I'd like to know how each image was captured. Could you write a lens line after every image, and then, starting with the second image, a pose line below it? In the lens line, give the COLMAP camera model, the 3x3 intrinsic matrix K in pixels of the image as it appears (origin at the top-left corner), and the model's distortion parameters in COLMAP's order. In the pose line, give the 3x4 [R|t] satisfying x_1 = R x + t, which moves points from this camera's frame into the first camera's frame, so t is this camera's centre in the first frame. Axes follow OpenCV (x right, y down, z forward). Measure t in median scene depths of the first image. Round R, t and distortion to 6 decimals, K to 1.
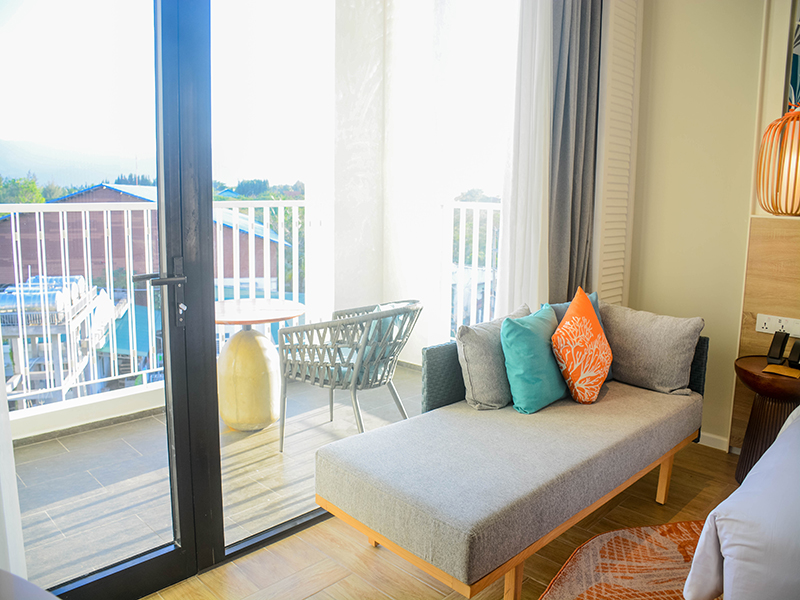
lens RADIAL K [[624.2, 0, 400.7], [0, 624.2, 280.3], [0, 0, 1]] dist [-0.138453, 0.081307]
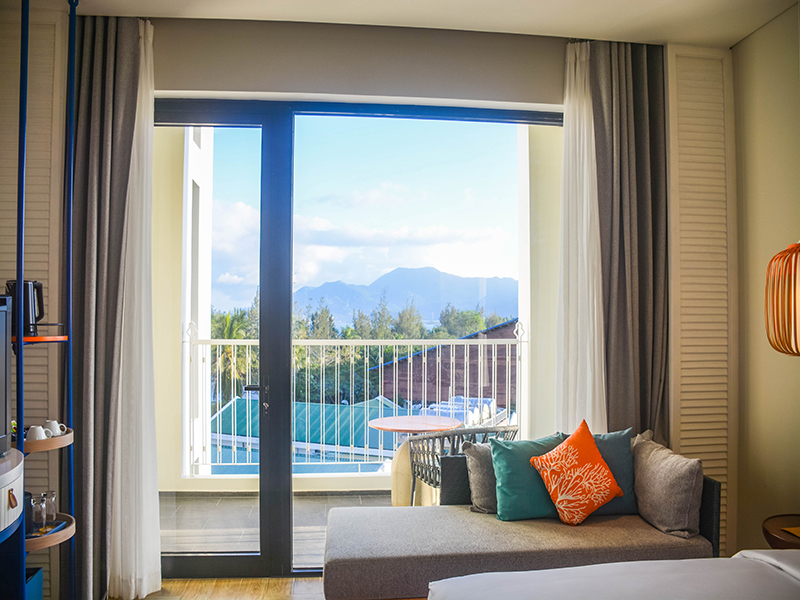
lens RADIAL K [[624.2, 0, 400.9], [0, 624.2, 306.9], [0, 0, 1]] dist [-0.138453, 0.081307]
pose [[0.779570, -0.028998, -0.625644, 0.734796], [-0.076158, 0.987126, -0.140647, -0.009278], [0.621668, 0.157292, 0.767325, -0.089528]]
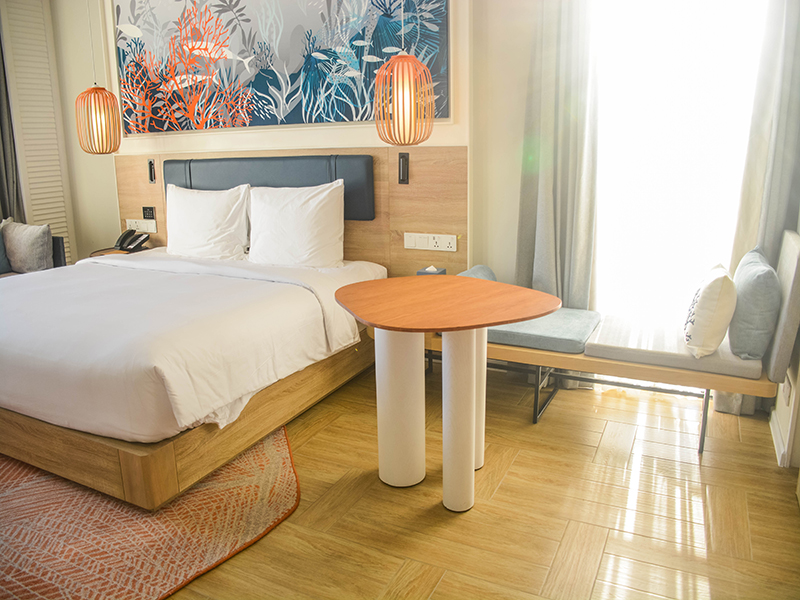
lens RADIAL K [[624.2, 0, 398.7], [0, 624.2, 256.0], [0, 0, 1]] dist [-0.138453, 0.081307]
pose [[0.950579, -0.105757, 0.291915, 0.895711], [0.090753, 0.993782, 0.064511, 0.125984], [-0.296923, -0.034830, 0.954266, -0.757129]]
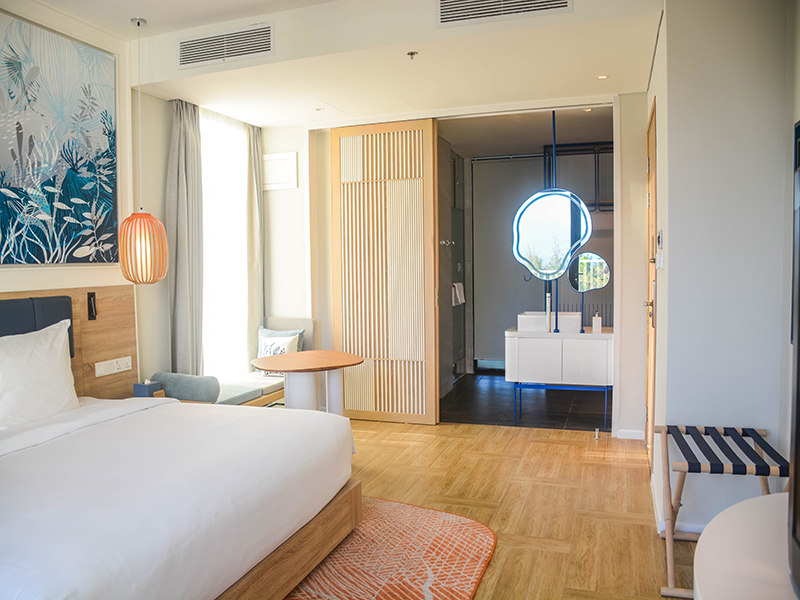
lens RADIAL K [[624.2, 0, 397.6], [0, 624.2, 268.8], [0, 0, 1]] dist [-0.138453, 0.081307]
pose [[-0.415042, -0.025208, 0.909453, -0.309436], [0.143992, 0.985197, 0.093020, -0.090245], [-0.898335, 0.169561, -0.405269, 0.429555]]
